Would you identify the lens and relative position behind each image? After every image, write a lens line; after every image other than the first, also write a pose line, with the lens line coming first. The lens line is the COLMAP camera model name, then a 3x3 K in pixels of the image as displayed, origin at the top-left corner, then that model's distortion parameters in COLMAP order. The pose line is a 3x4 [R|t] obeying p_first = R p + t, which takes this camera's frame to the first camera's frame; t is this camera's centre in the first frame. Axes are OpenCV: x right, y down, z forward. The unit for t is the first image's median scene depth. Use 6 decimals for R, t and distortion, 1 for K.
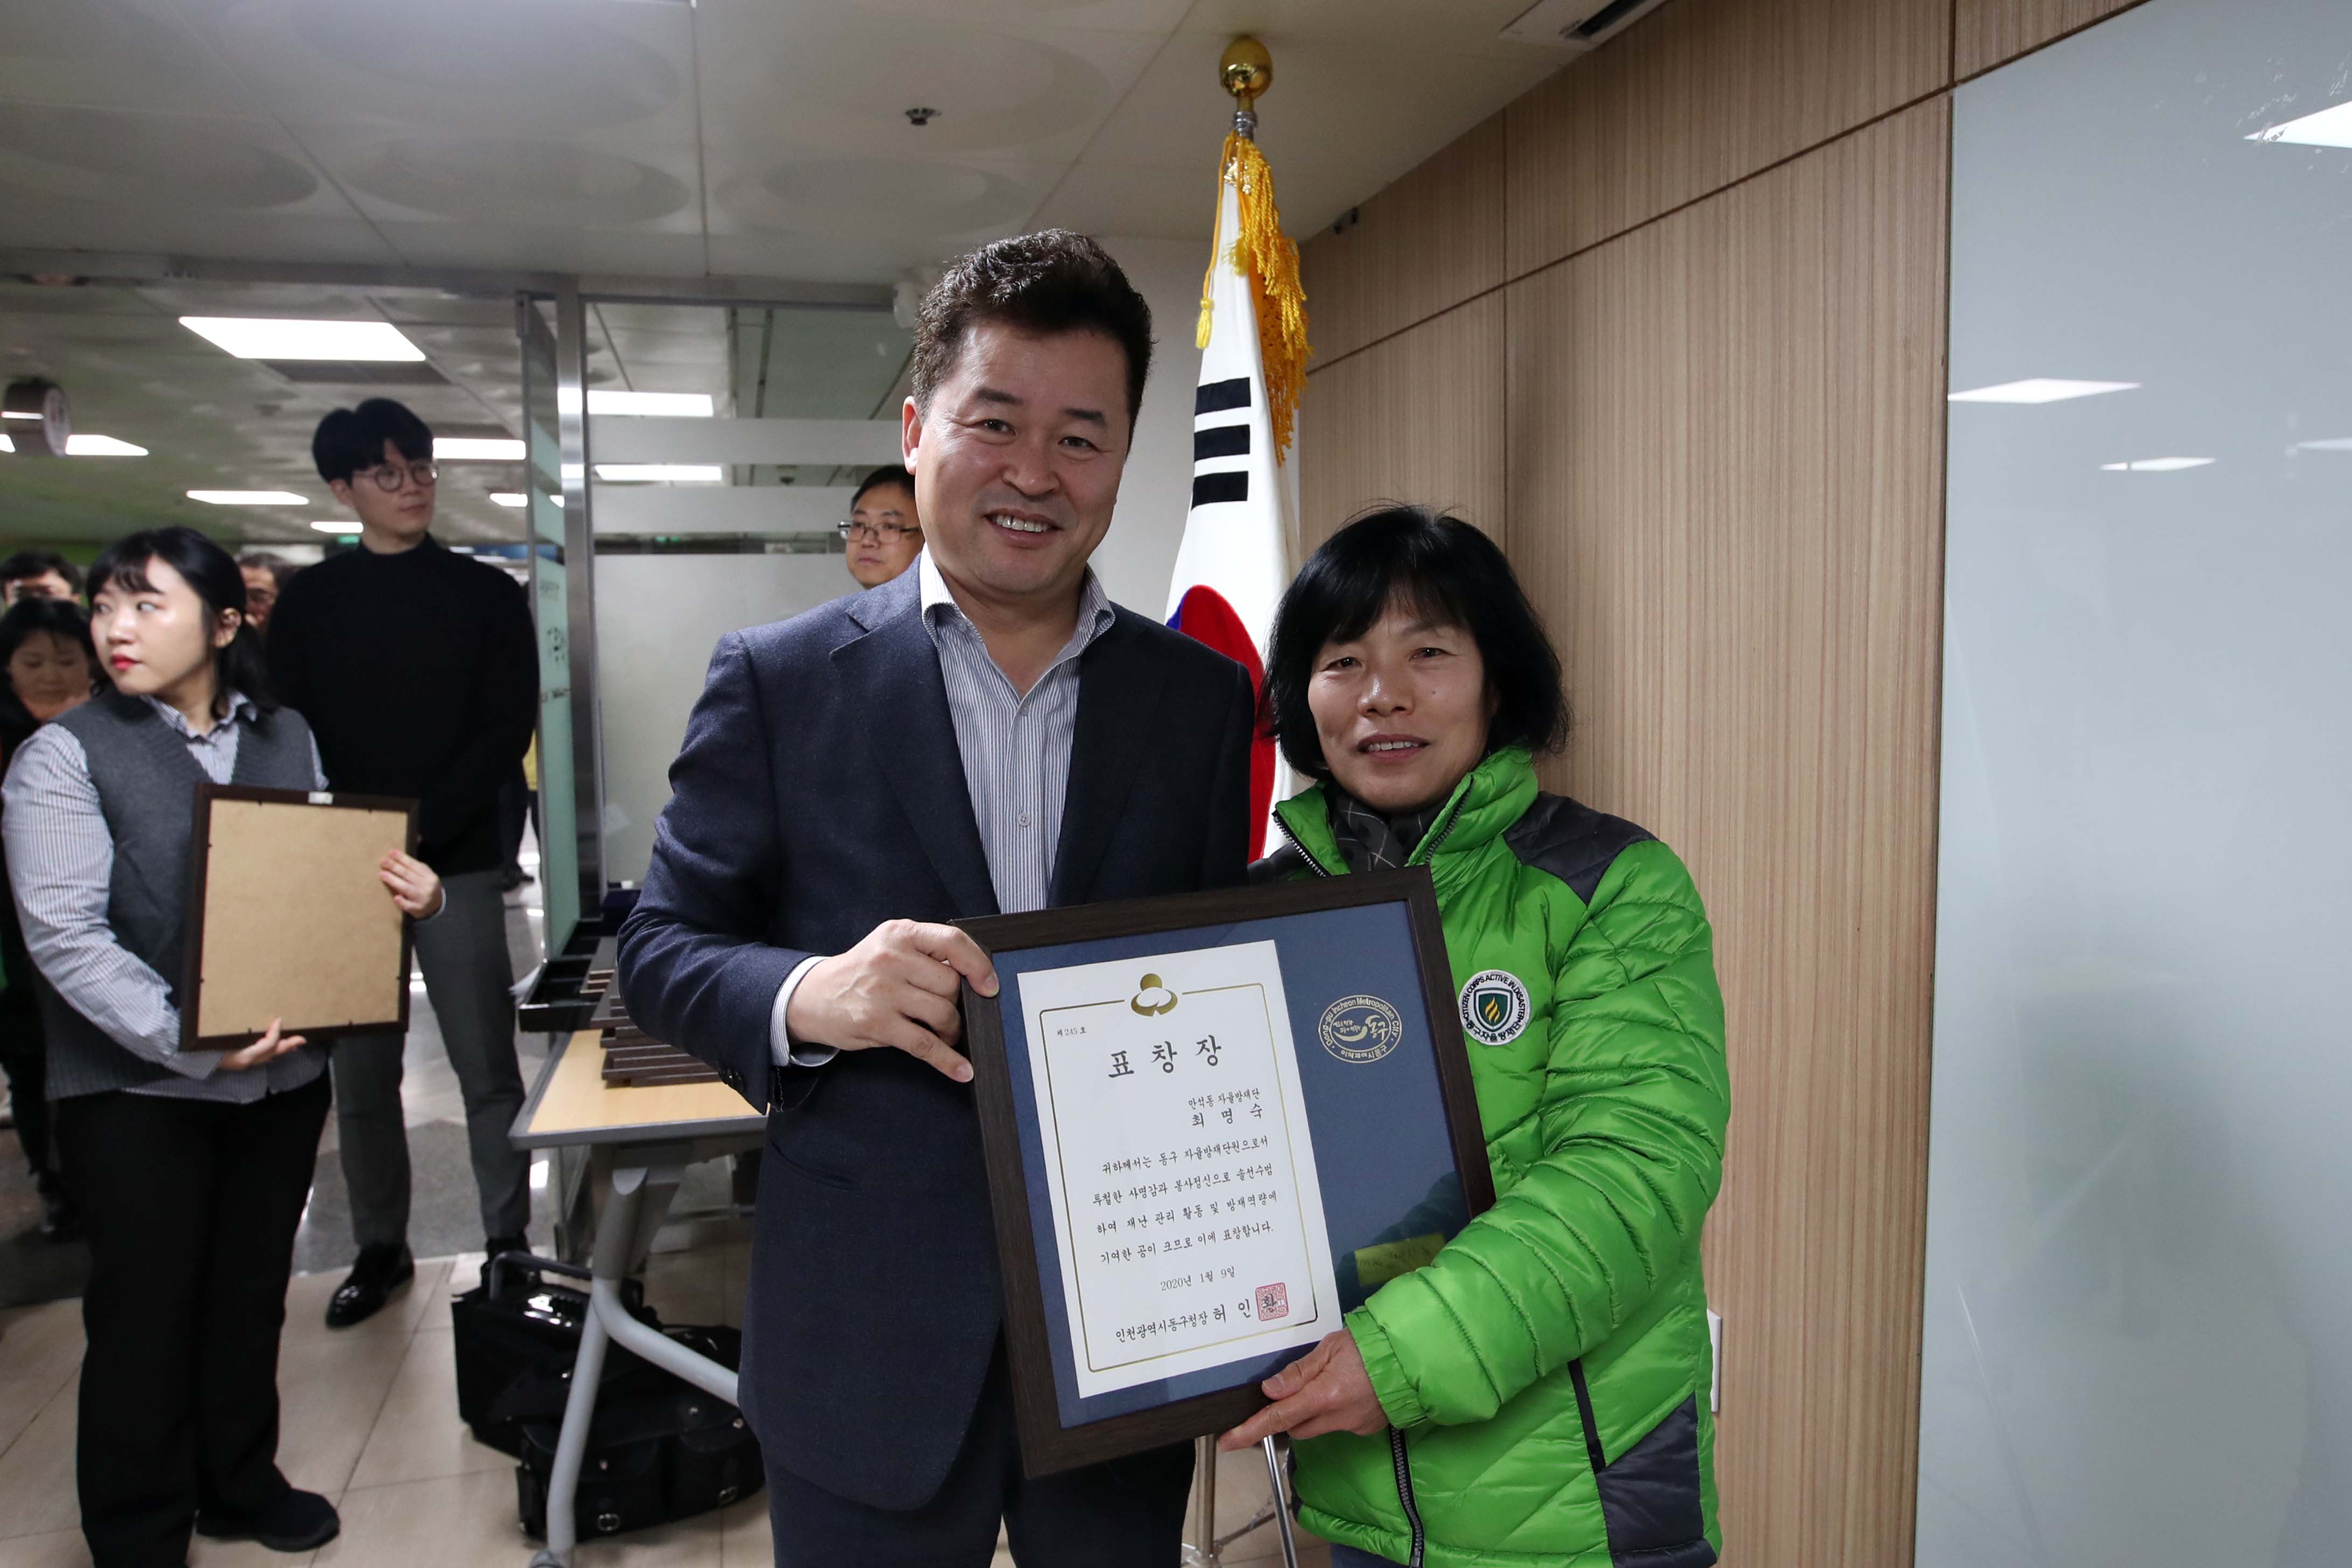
lens RADIAL K [[1379.0, 0, 1140.3], [0, 1379.0, 716.2], [0, 0, 1]] dist [-0.014905, 0.001781]
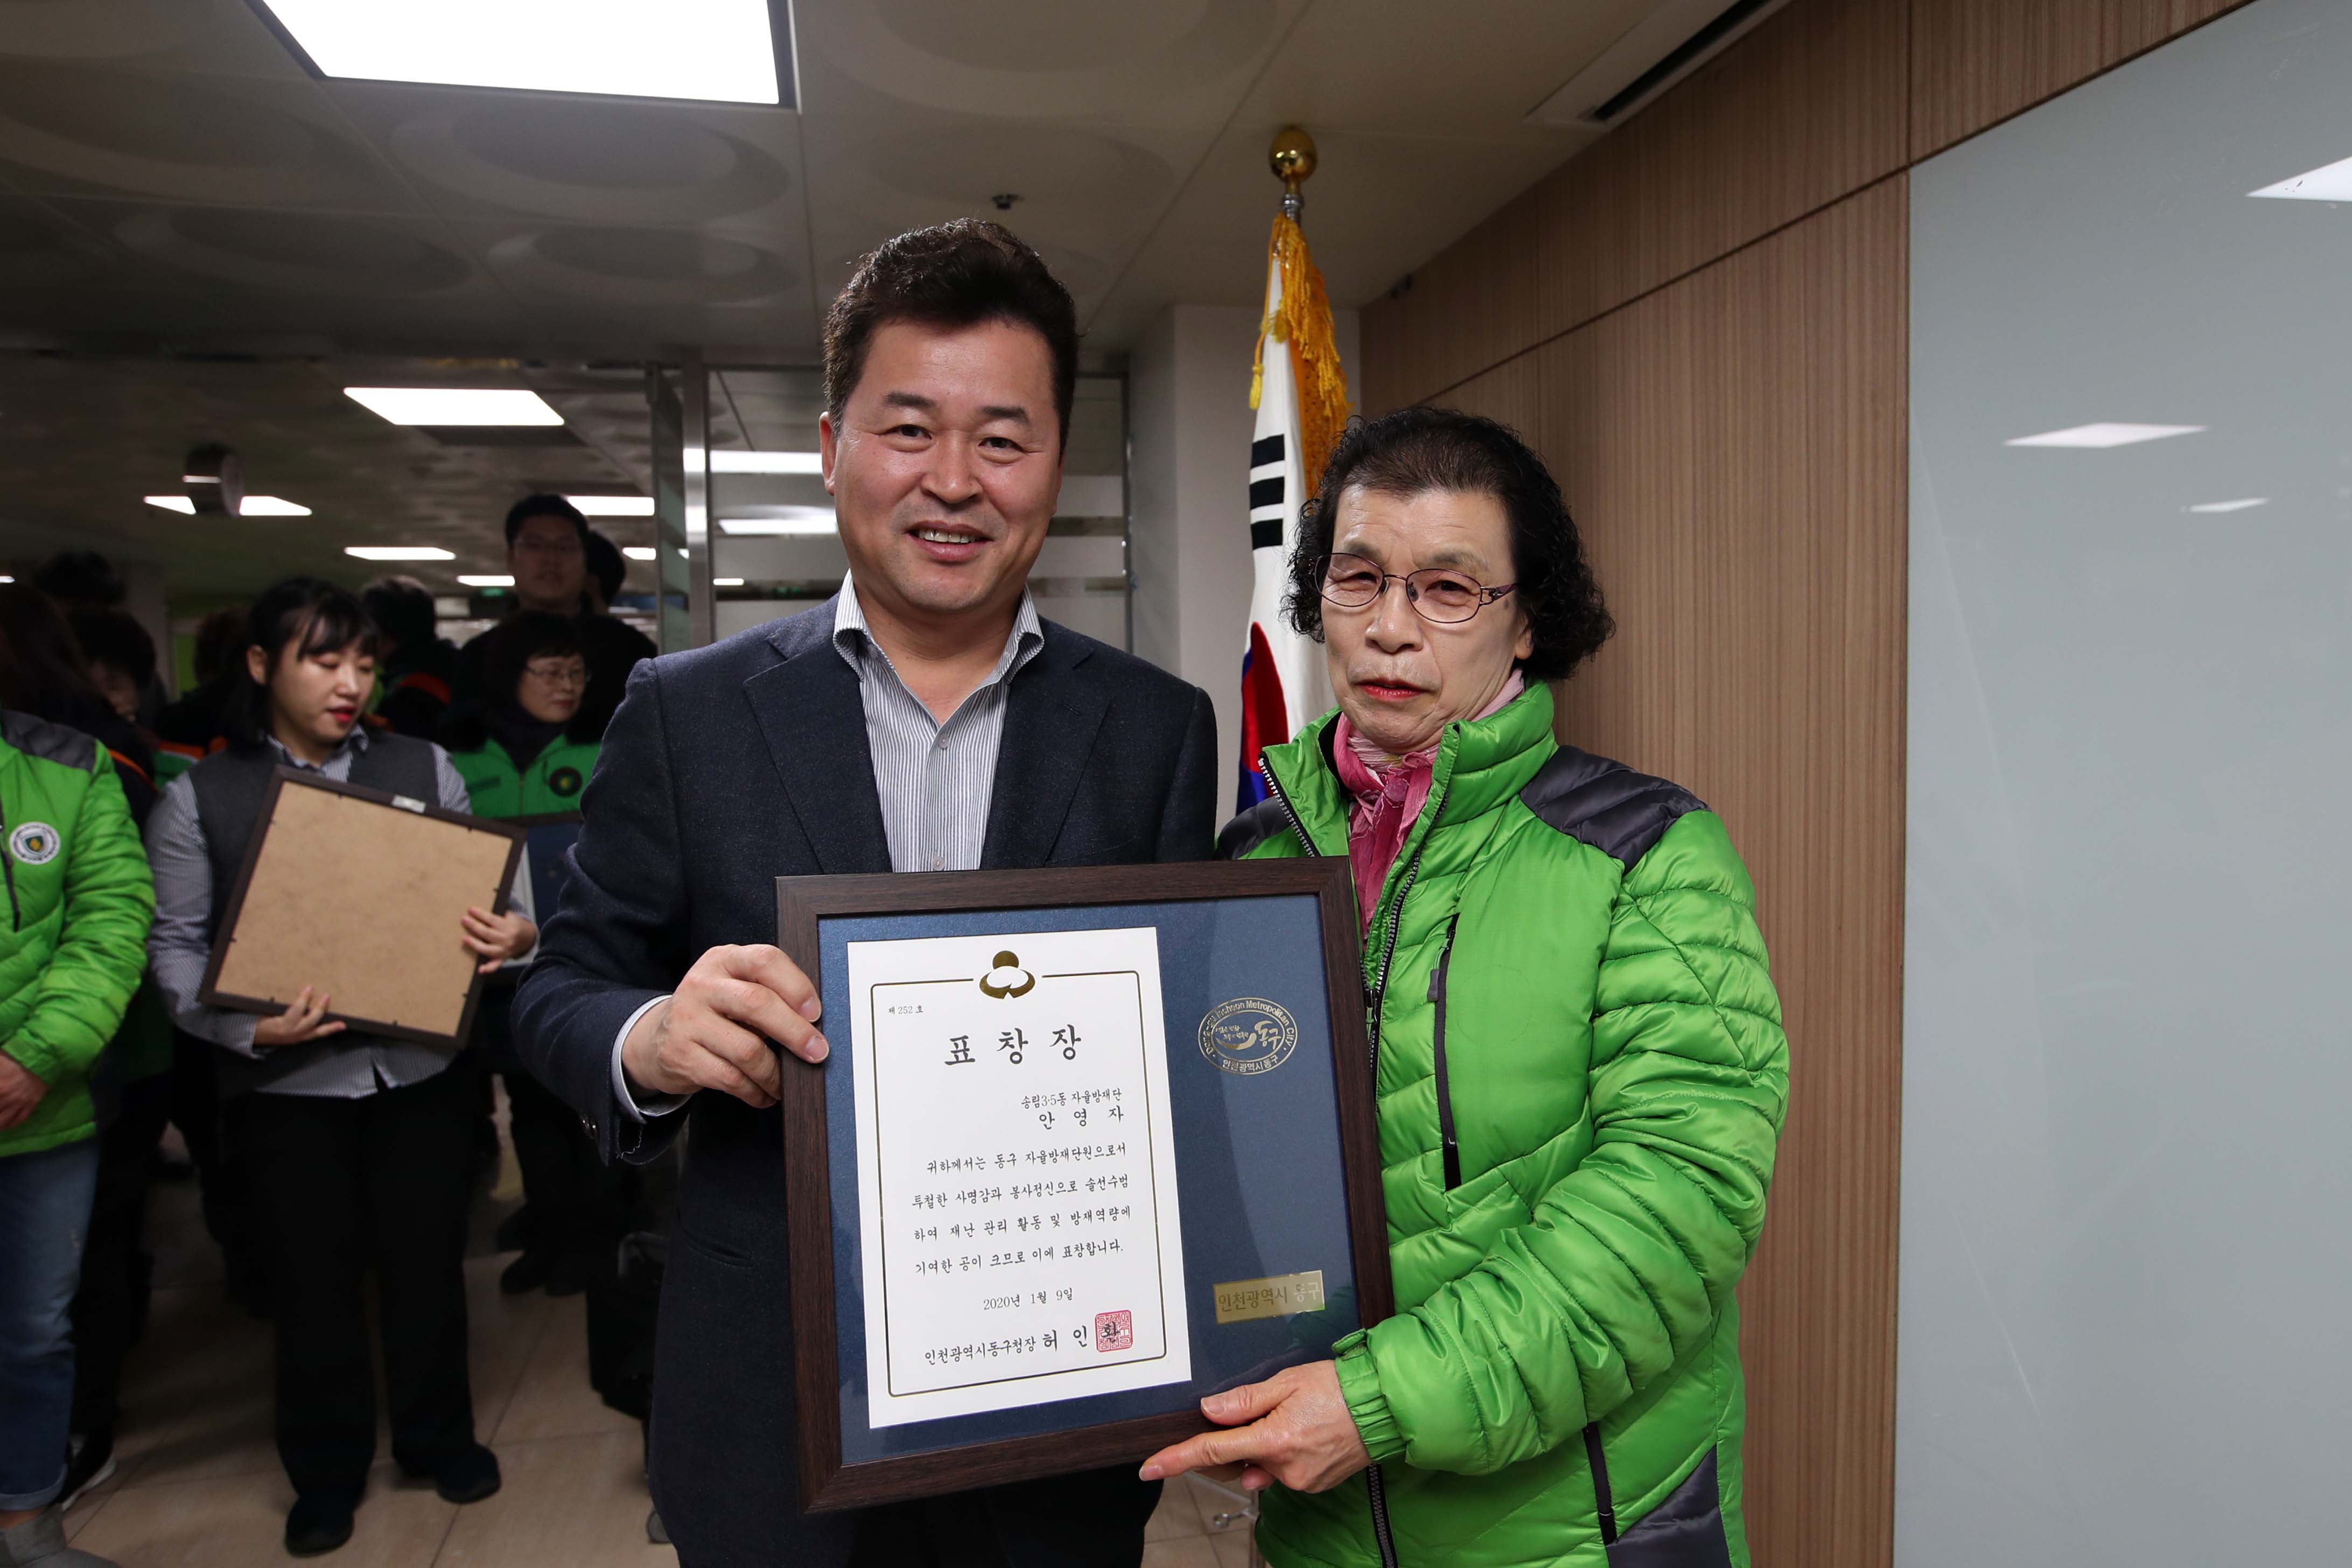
lens RADIAL K [[1434.1, 0, 1214.2], [0, 1434.1, 760.9], [0, 0, 1]] dist [-0.022409, 0.020036]
pose [[0.998902, -0.000459, -0.046844, 0.071402], [-0.000215, 0.999896, -0.014400, 0.036267], [0.046846, 0.014394, 0.998798, -0.158538]]
